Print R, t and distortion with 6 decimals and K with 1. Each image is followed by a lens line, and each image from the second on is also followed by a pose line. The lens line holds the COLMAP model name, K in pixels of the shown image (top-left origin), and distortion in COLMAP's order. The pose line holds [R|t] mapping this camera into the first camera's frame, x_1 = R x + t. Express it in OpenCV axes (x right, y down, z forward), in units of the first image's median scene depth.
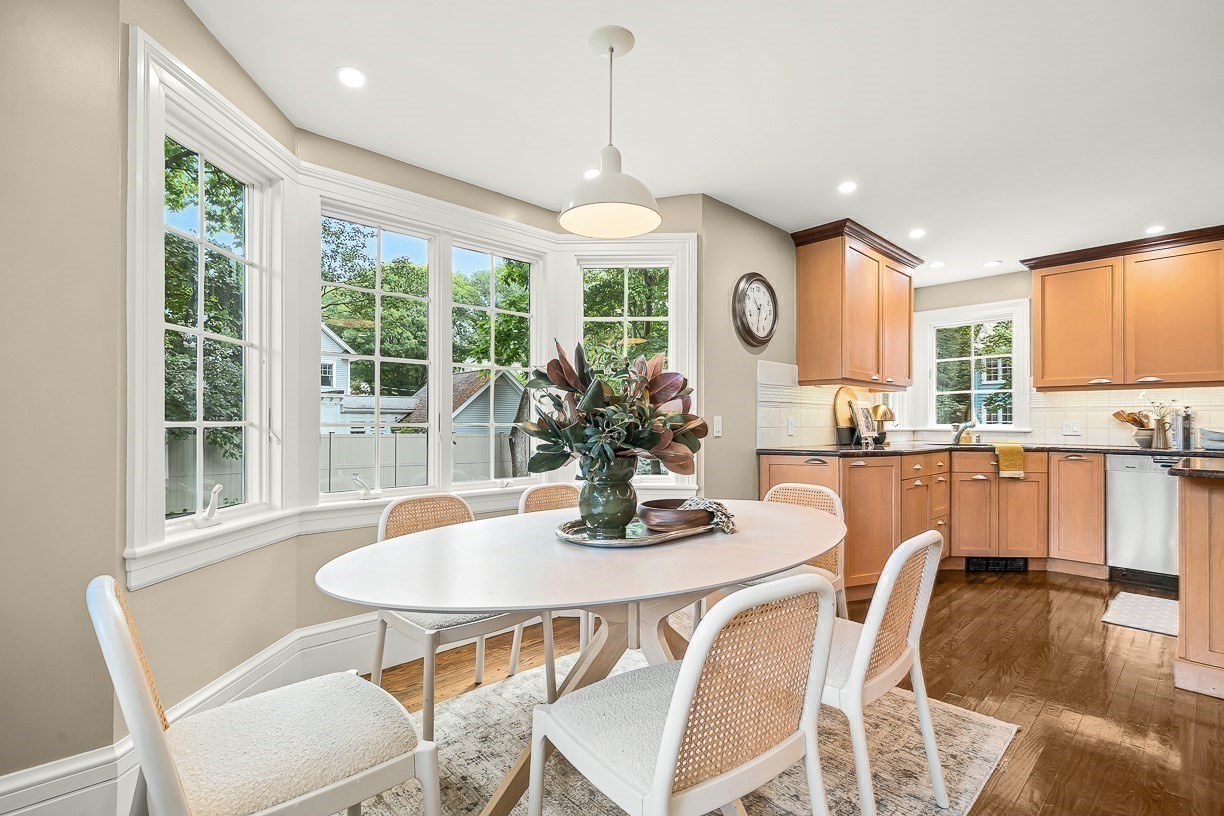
lens RADIAL K [[569.7, 0, 611.1], [0, 569.7, 416.4], [0, 0, 1]] dist [0.000143, 0.000352]
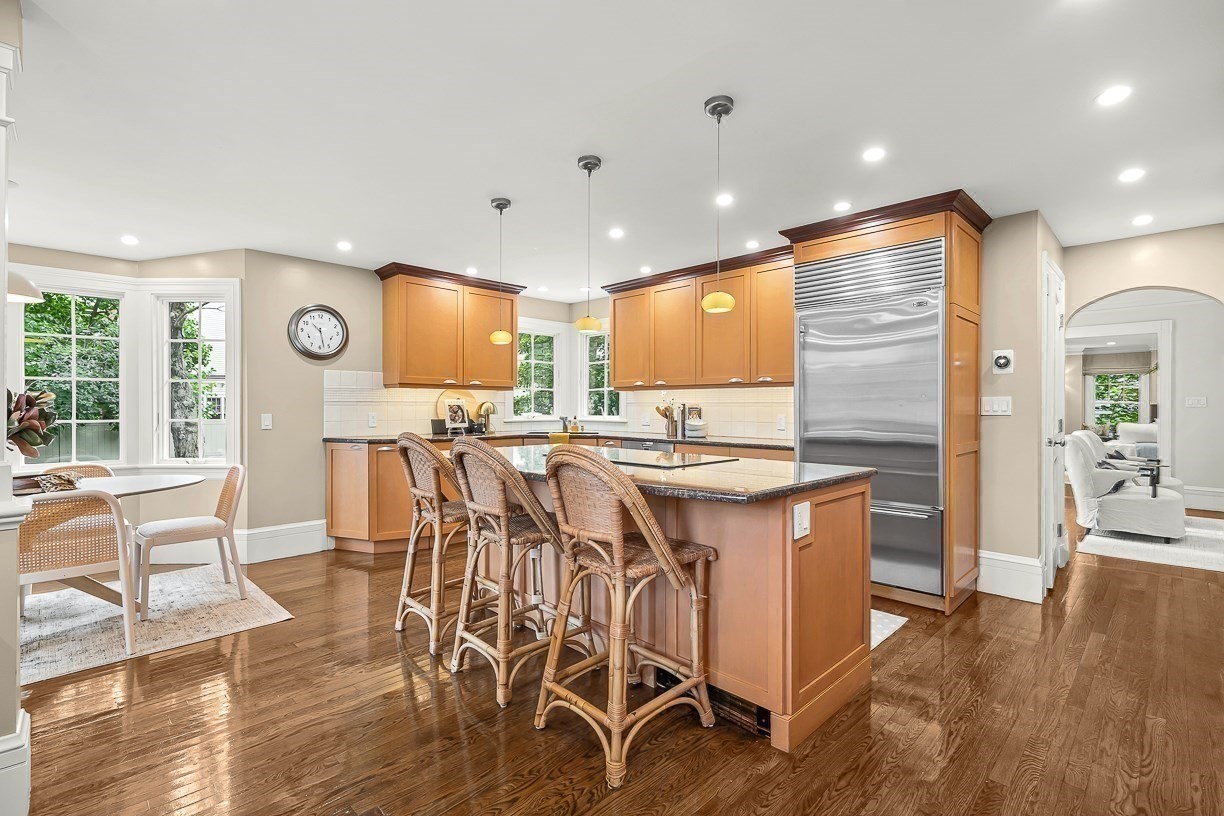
lens RADIAL K [[569.7, 0, 612.1], [0, 569.7, 405.5], [0, 0, 1]] dist [0.000143, 0.000352]
pose [[0.999911, -0.002598, 0.013110, 0.800476], [0.002458, 0.999940, 0.010700, -0.026587], [-0.013137, -0.010667, 0.999857, -0.284039]]
